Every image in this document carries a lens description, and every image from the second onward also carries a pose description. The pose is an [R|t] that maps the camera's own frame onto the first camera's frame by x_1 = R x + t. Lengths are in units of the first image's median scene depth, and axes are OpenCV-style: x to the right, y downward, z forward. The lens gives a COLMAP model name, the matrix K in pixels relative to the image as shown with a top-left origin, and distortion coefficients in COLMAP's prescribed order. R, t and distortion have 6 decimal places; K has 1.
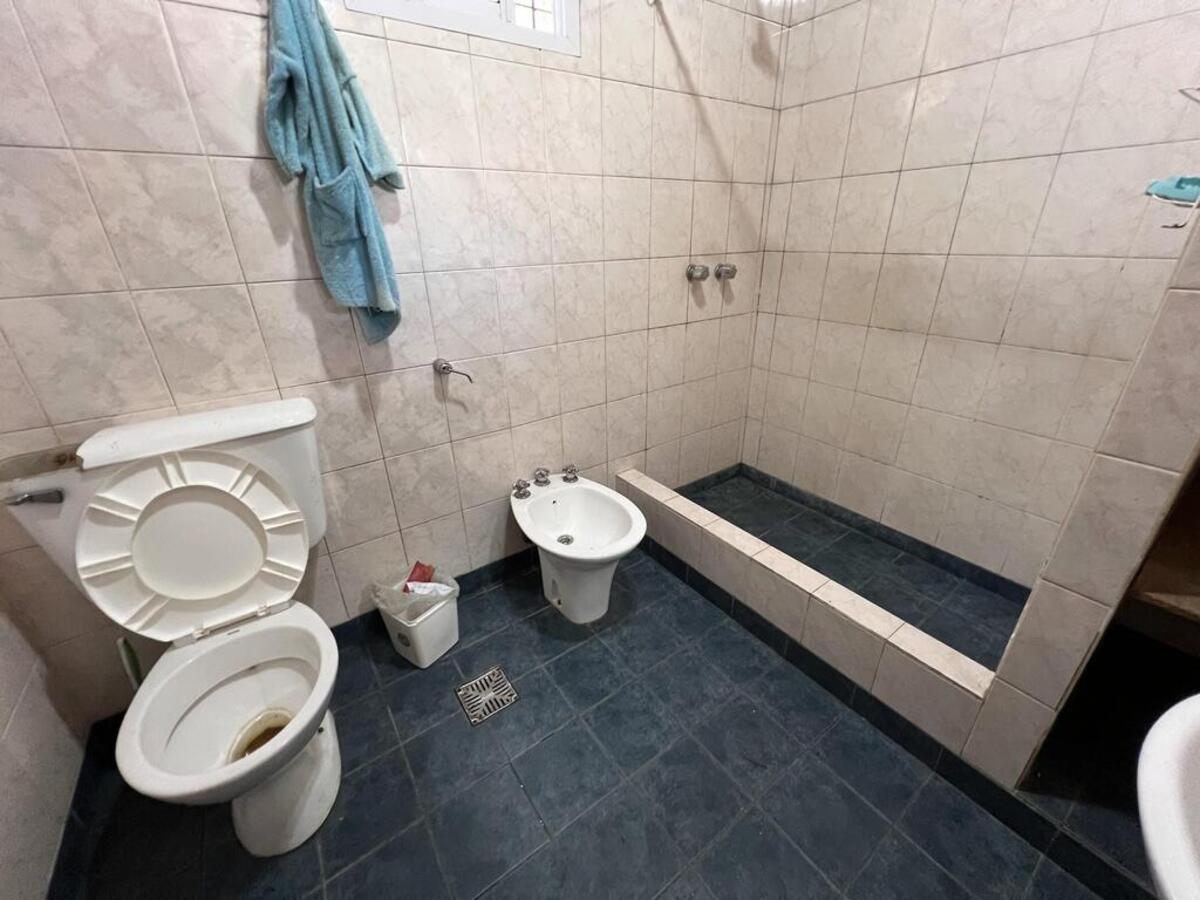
lens RADIAL K [[478.5, 0, 605.3], [0, 478.5, 444.2], [0, 0, 1]] dist [0.002531, 0.000297]
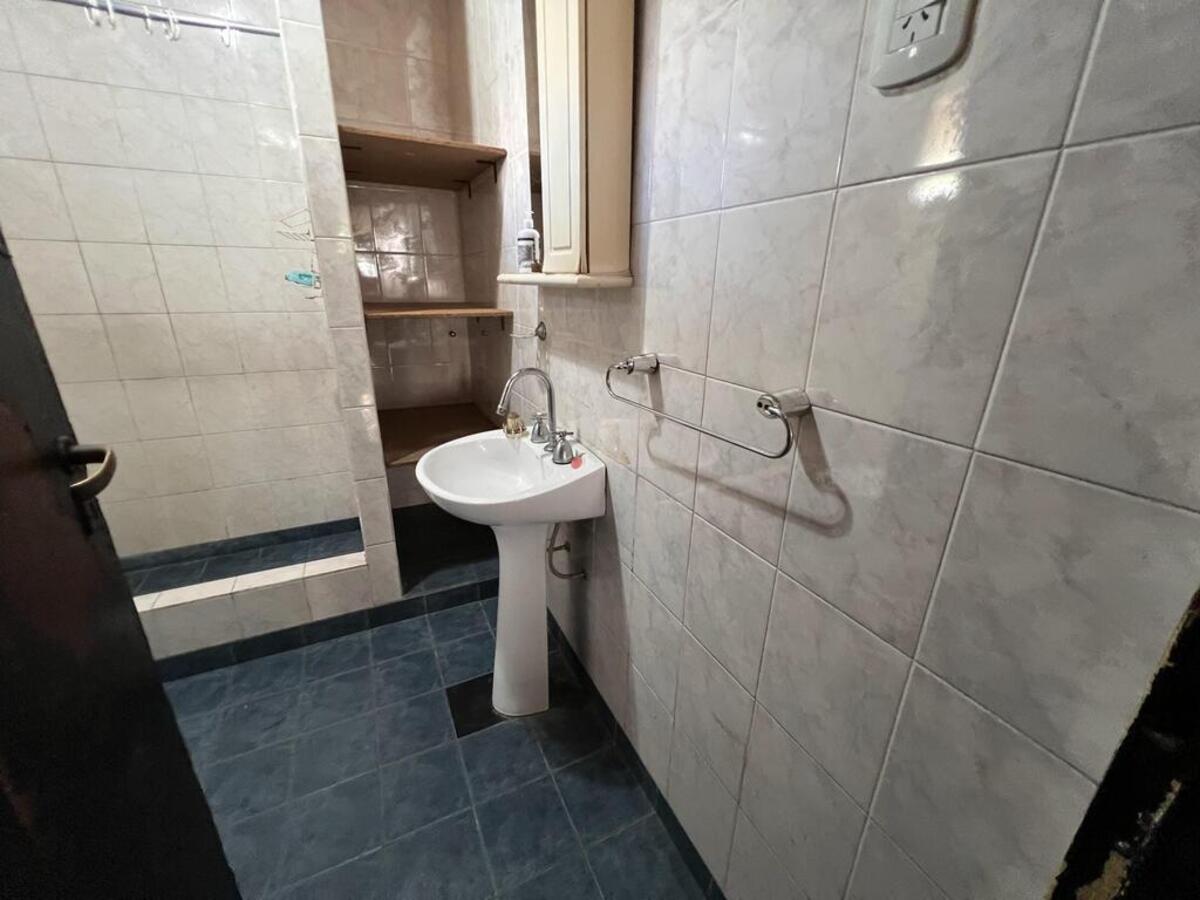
lens RADIAL K [[478.5, 0, 594.1], [0, 478.5, 446.1], [0, 0, 1]] dist [0.002531, 0.000297]
pose [[0.161644, -0.293211, 0.942284, -0.356584], [0.386937, 0.897213, 0.212809, 0.069277], [-0.907827, 0.330206, 0.258483, -0.192722]]
